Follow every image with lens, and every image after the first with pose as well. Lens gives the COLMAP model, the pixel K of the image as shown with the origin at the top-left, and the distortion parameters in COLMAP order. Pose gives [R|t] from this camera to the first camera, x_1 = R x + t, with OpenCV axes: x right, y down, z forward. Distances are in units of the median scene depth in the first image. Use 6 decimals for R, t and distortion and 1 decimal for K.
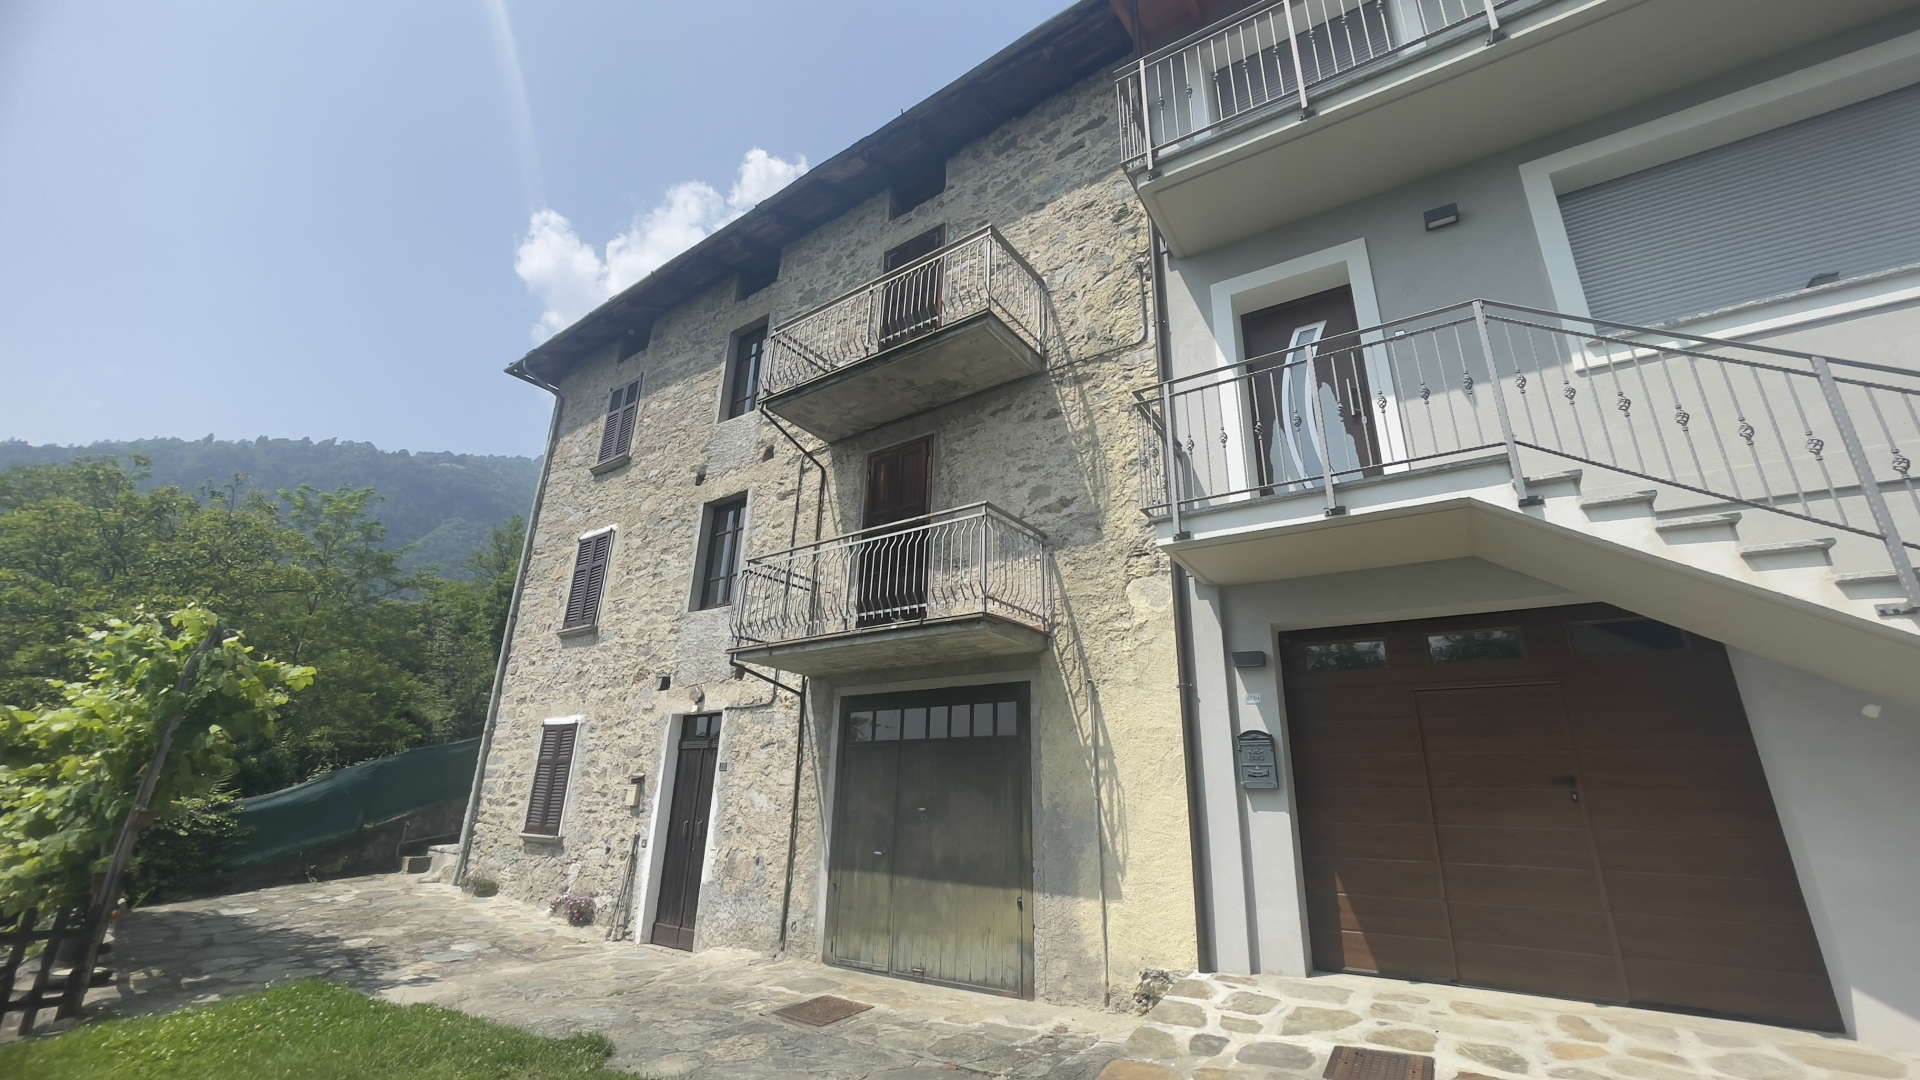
lens RADIAL K [[787.9, 0, 960.6], [0, 787.9, 534.3], [0, 0, 1]] dist [-0.015622, 0.006964]
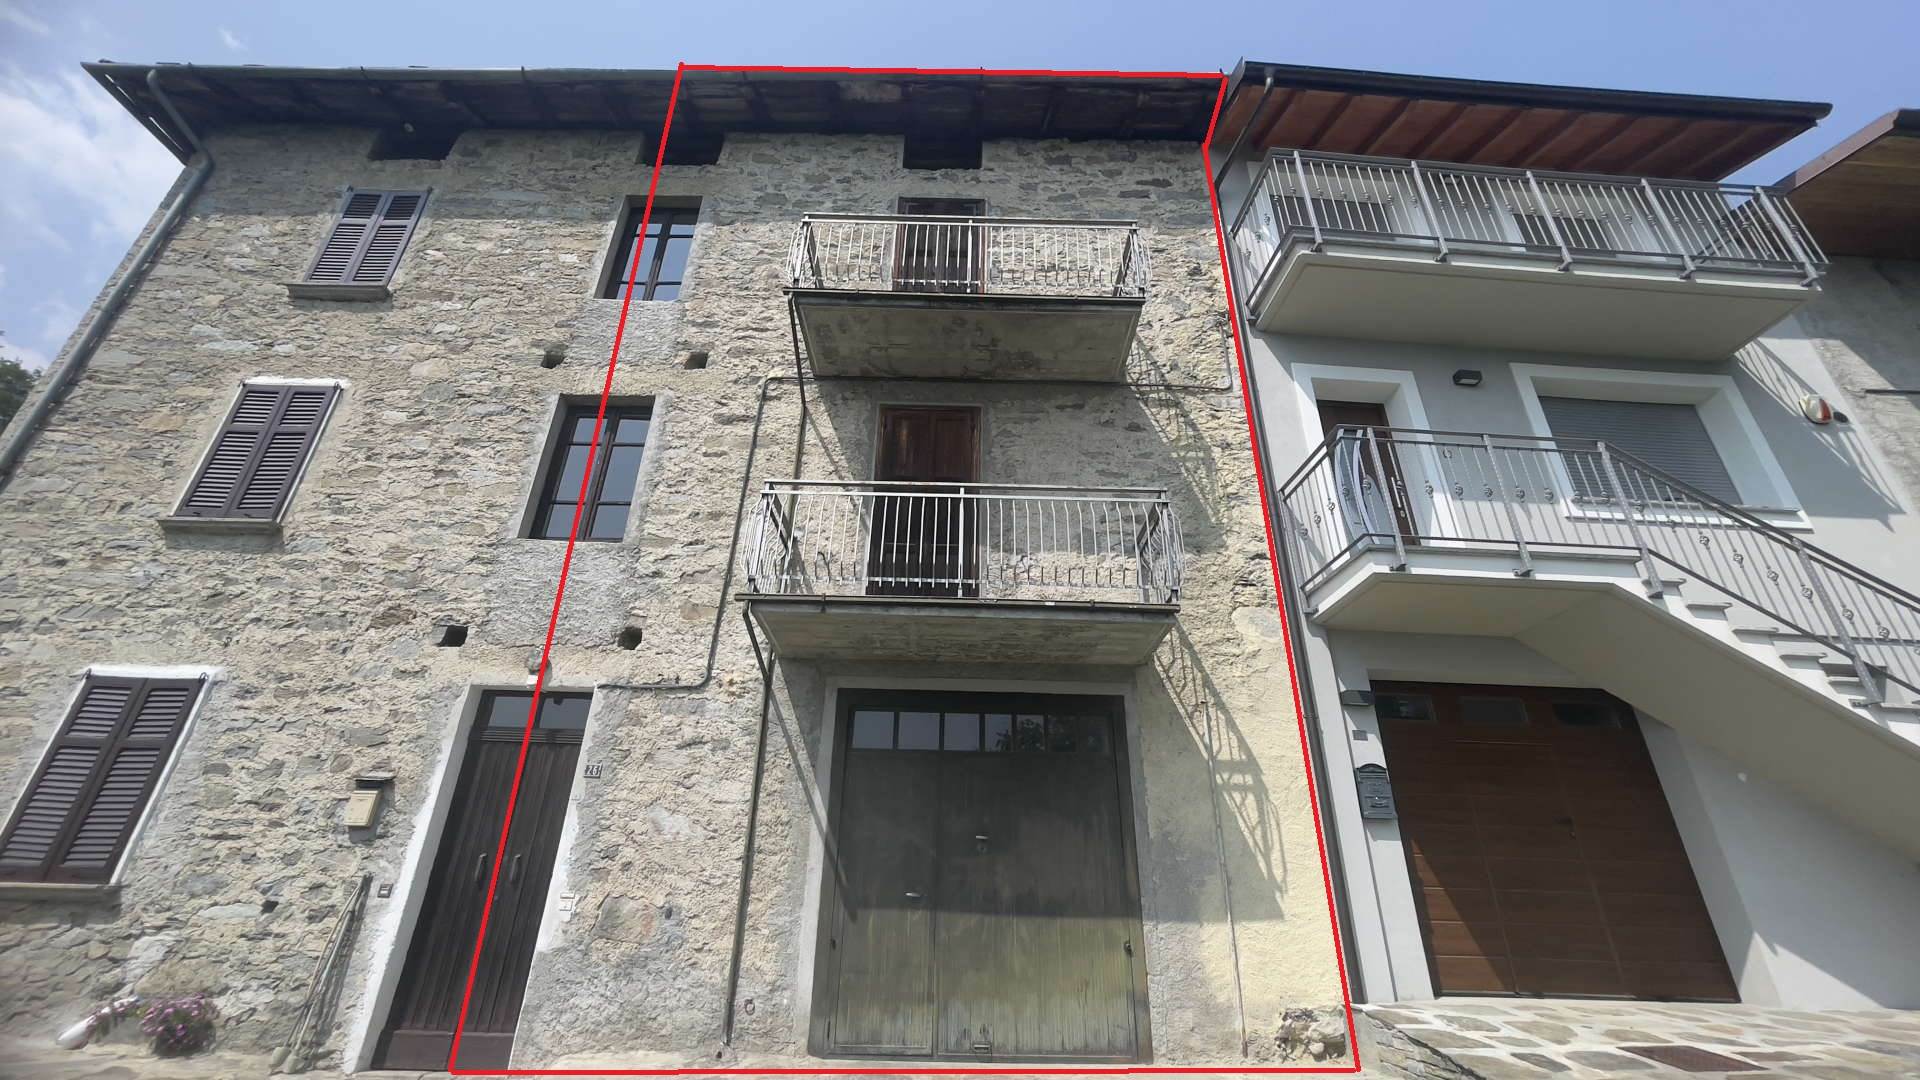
lens RADIAL K [[787.9, 0, 957.5], [0, 787.9, 535.0], [0, 0, 1]] dist [-0.015622, 0.006964]
pose [[0.804333, 0.255434, 0.536472, -0.470985], [-0.199284, 0.966554, -0.161427, 0.151140], [-0.559763, 0.022931, 0.828335, 0.276734]]
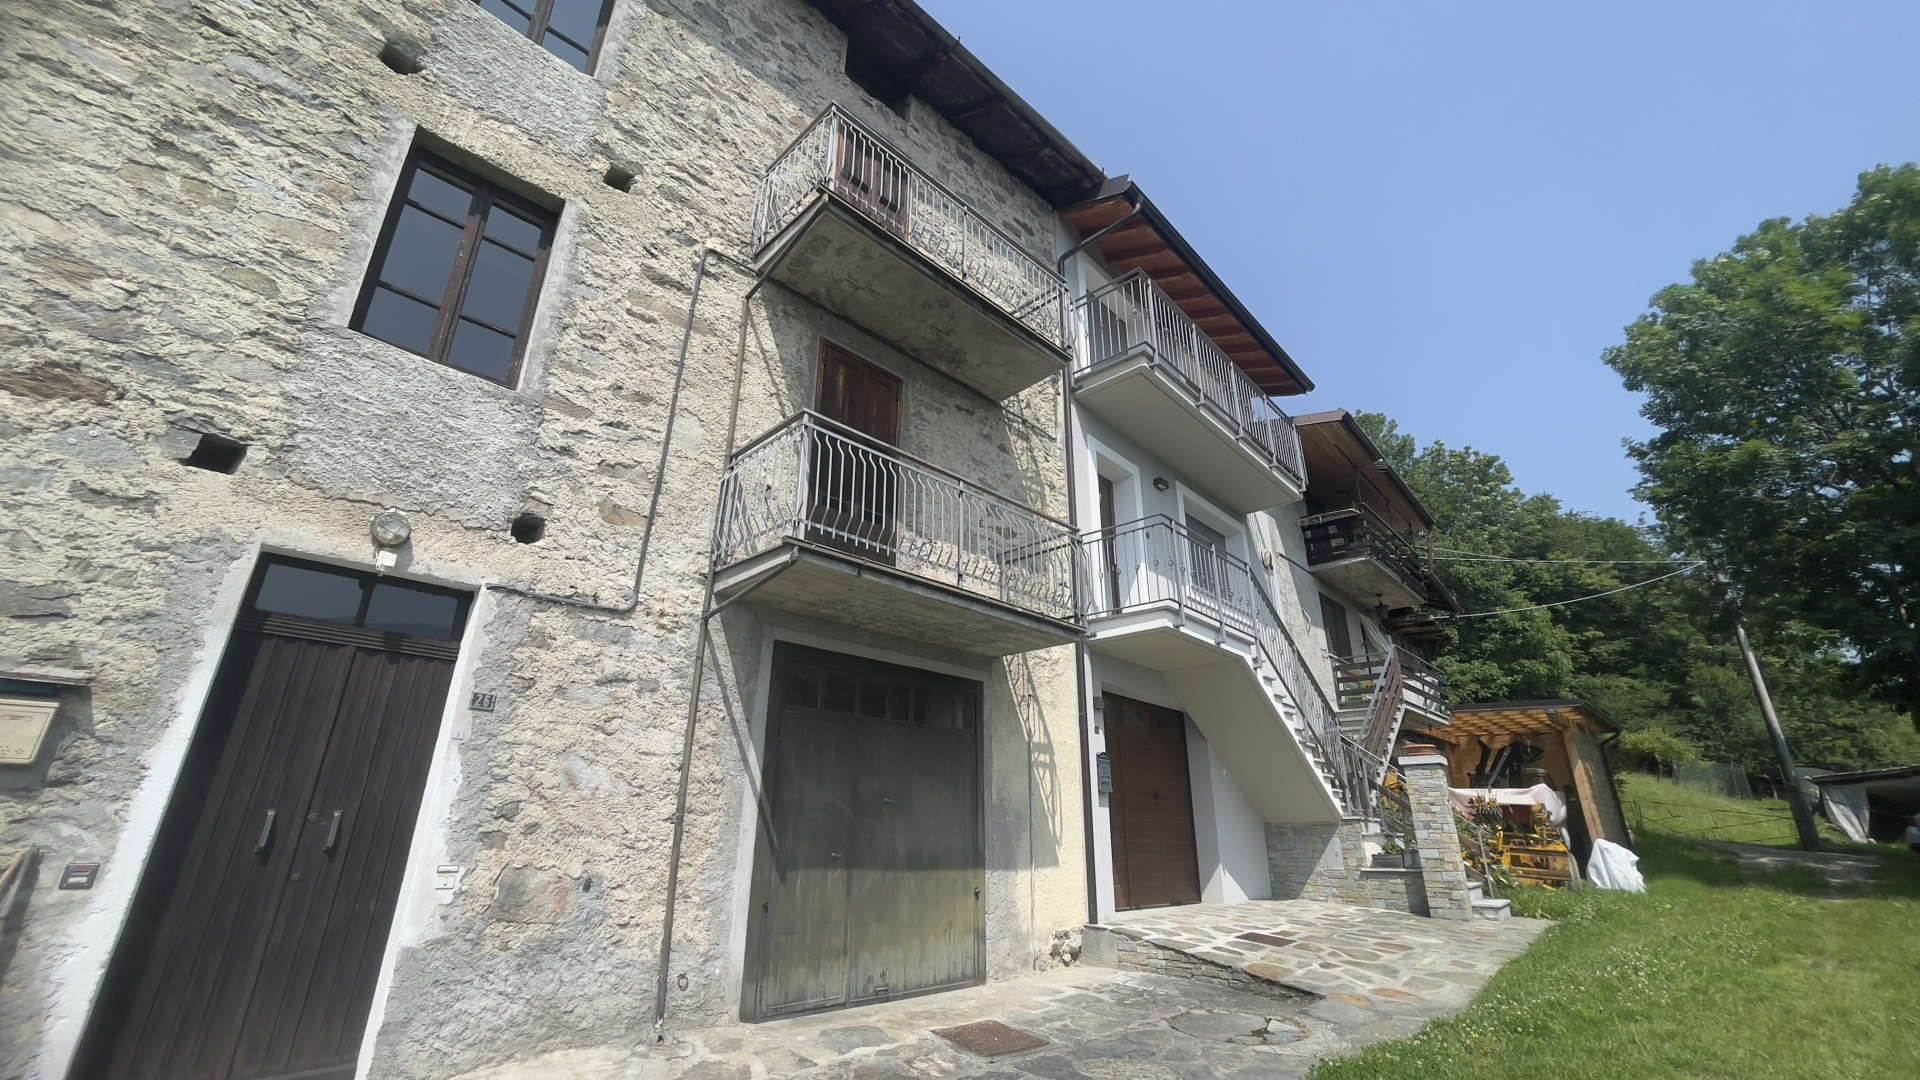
lens RADIAL K [[787.9, 0, 963.6], [0, 787.9, 538.3], [0, 0, 1]] dist [-0.015622, 0.006964]
pose [[0.155876, 0.332249, 0.930222, -0.758988], [-0.332958, 0.904293, -0.267195, 0.238471], [-0.929969, -0.268076, 0.251583, 0.637117]]
